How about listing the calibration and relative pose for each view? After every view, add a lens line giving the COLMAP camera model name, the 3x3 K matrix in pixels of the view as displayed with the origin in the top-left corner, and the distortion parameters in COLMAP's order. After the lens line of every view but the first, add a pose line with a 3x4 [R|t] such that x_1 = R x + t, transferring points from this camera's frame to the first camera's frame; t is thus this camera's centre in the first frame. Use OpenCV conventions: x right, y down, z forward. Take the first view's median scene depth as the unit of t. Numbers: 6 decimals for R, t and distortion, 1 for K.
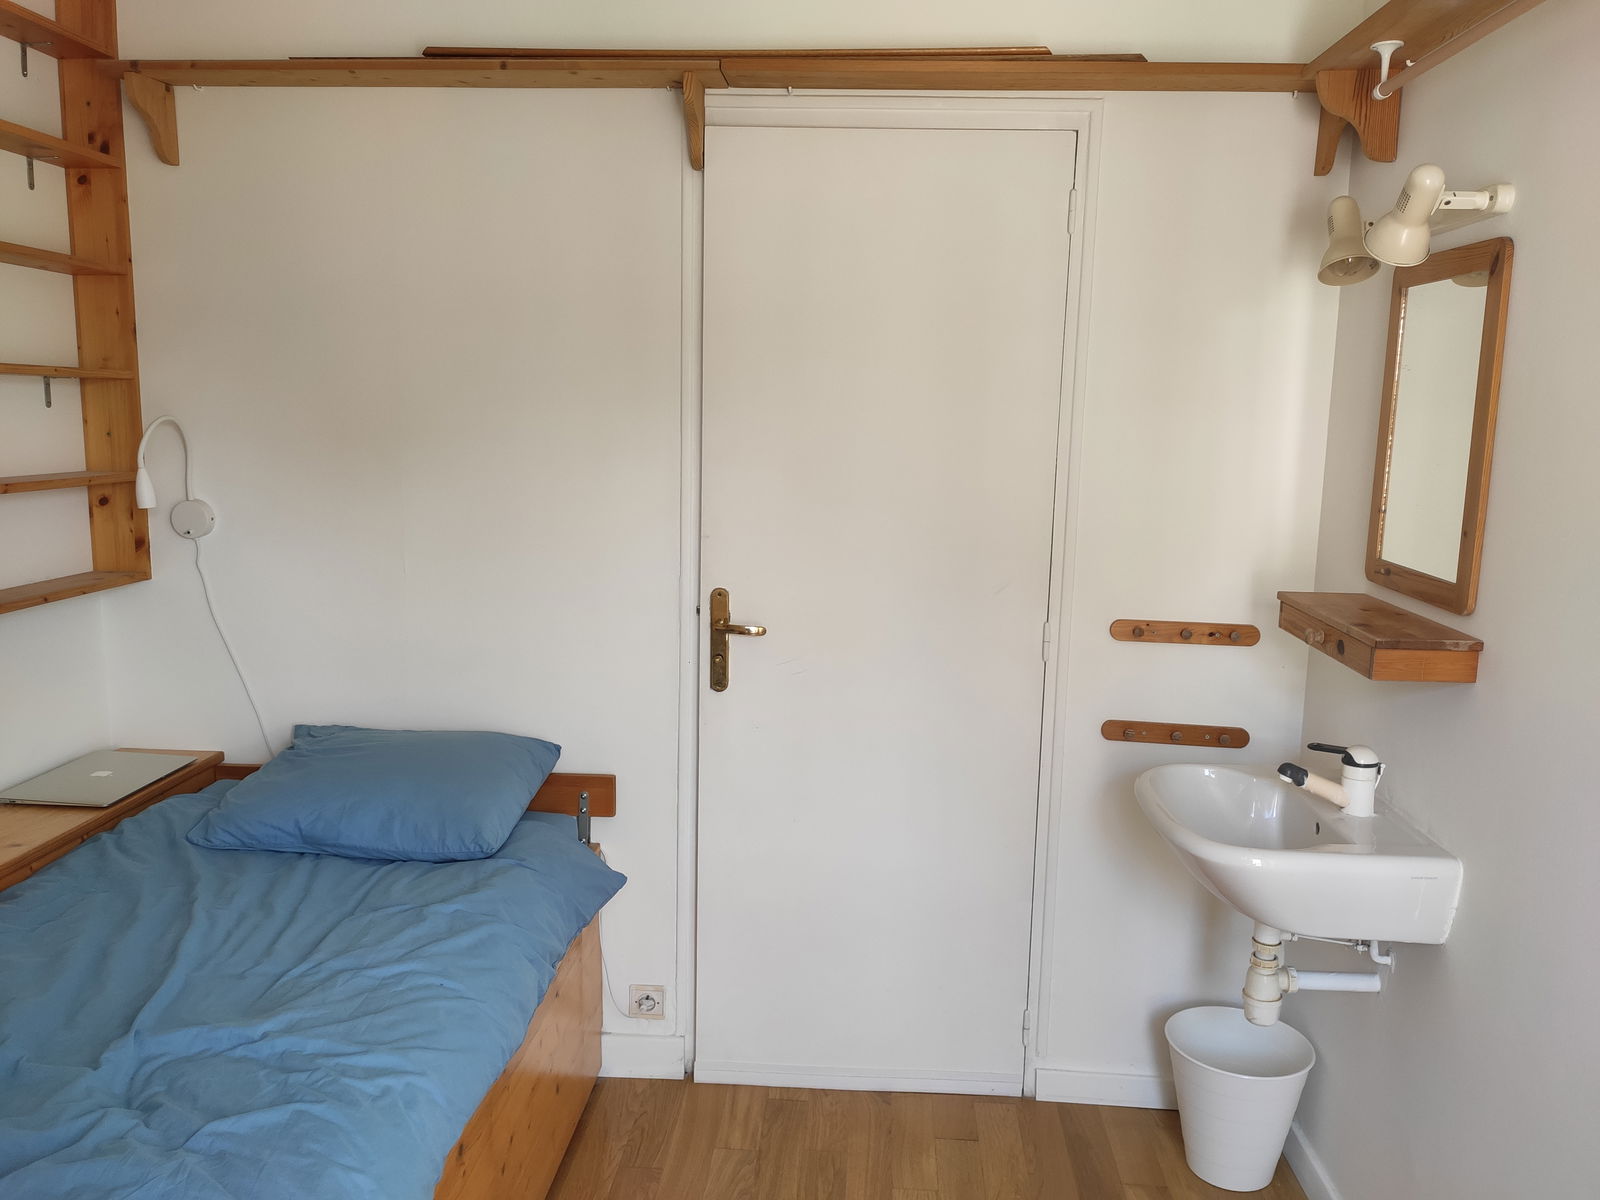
lens RADIAL K [[1224.7, 0, 801.9], [0, 1224.7, 593.2], [0, 0, 1]] dist [0.075899, -0.098598]
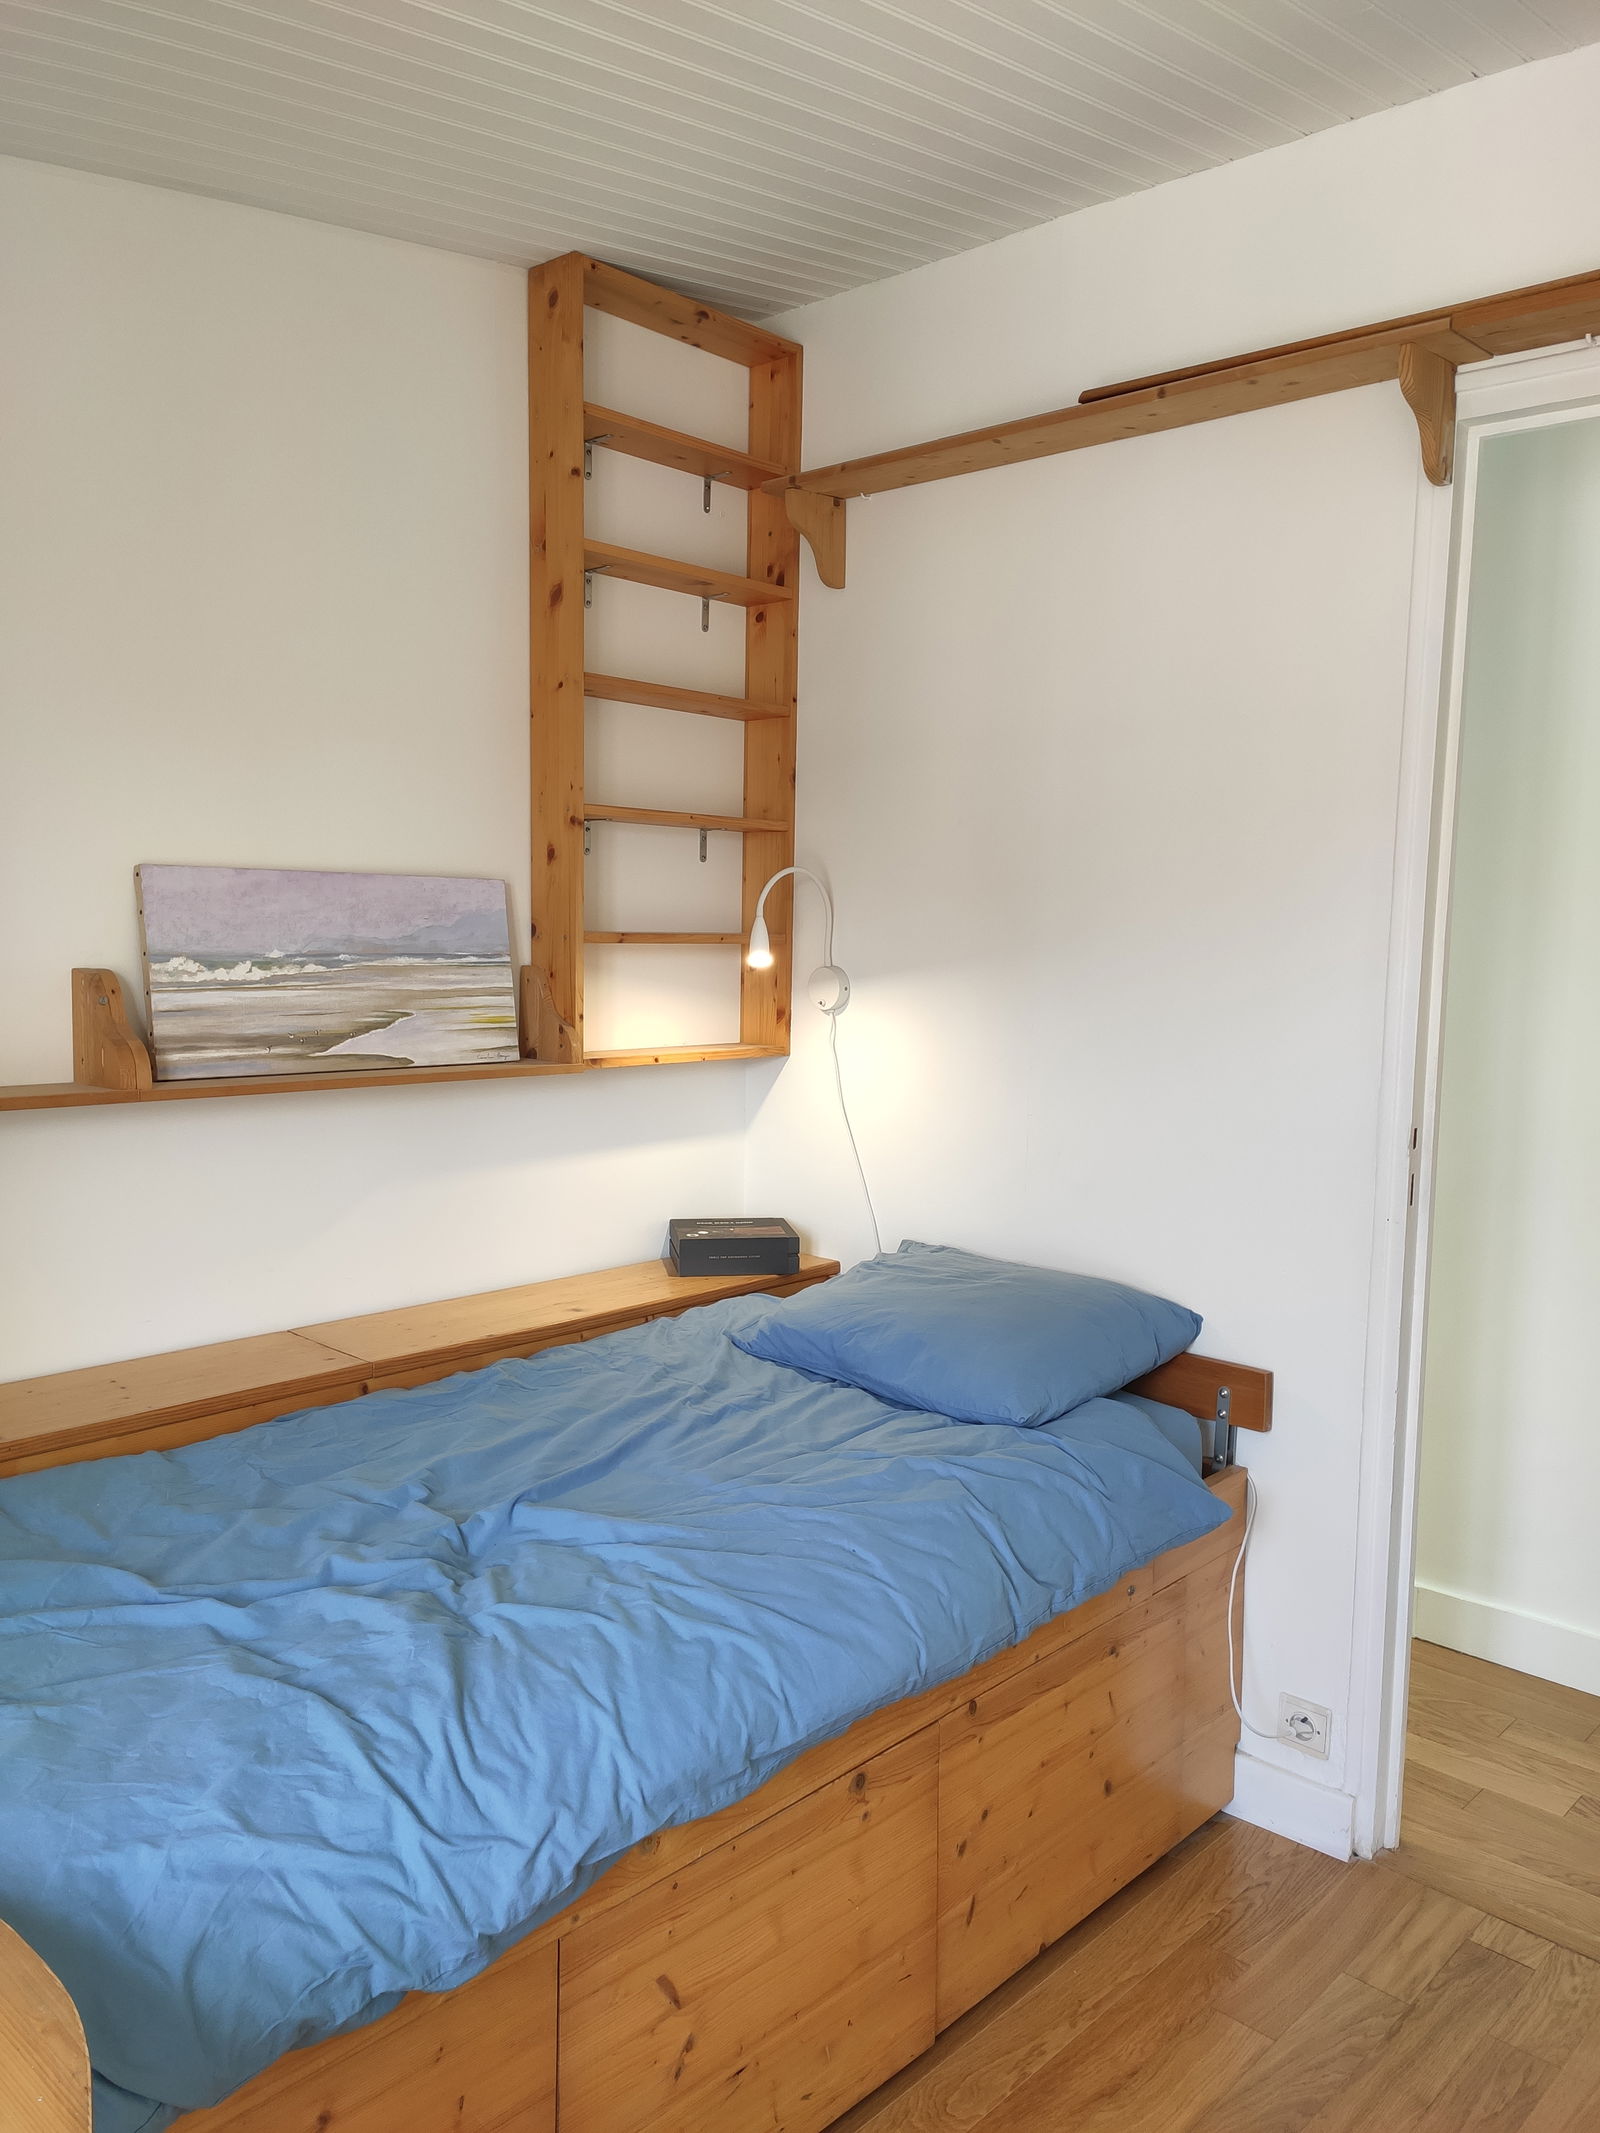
lens RADIAL K [[1632.6, 0, 802.4], [0, 1632.6, 1054.4], [0, 0, 1]] dist [0.075899, -0.098598]
pose [[0.766465, 0.049835, -0.640350, 0.241531], [-0.100676, 0.993983, -0.043147, 0.039603], [0.634347, 0.097538, 0.766870, 0.116649]]
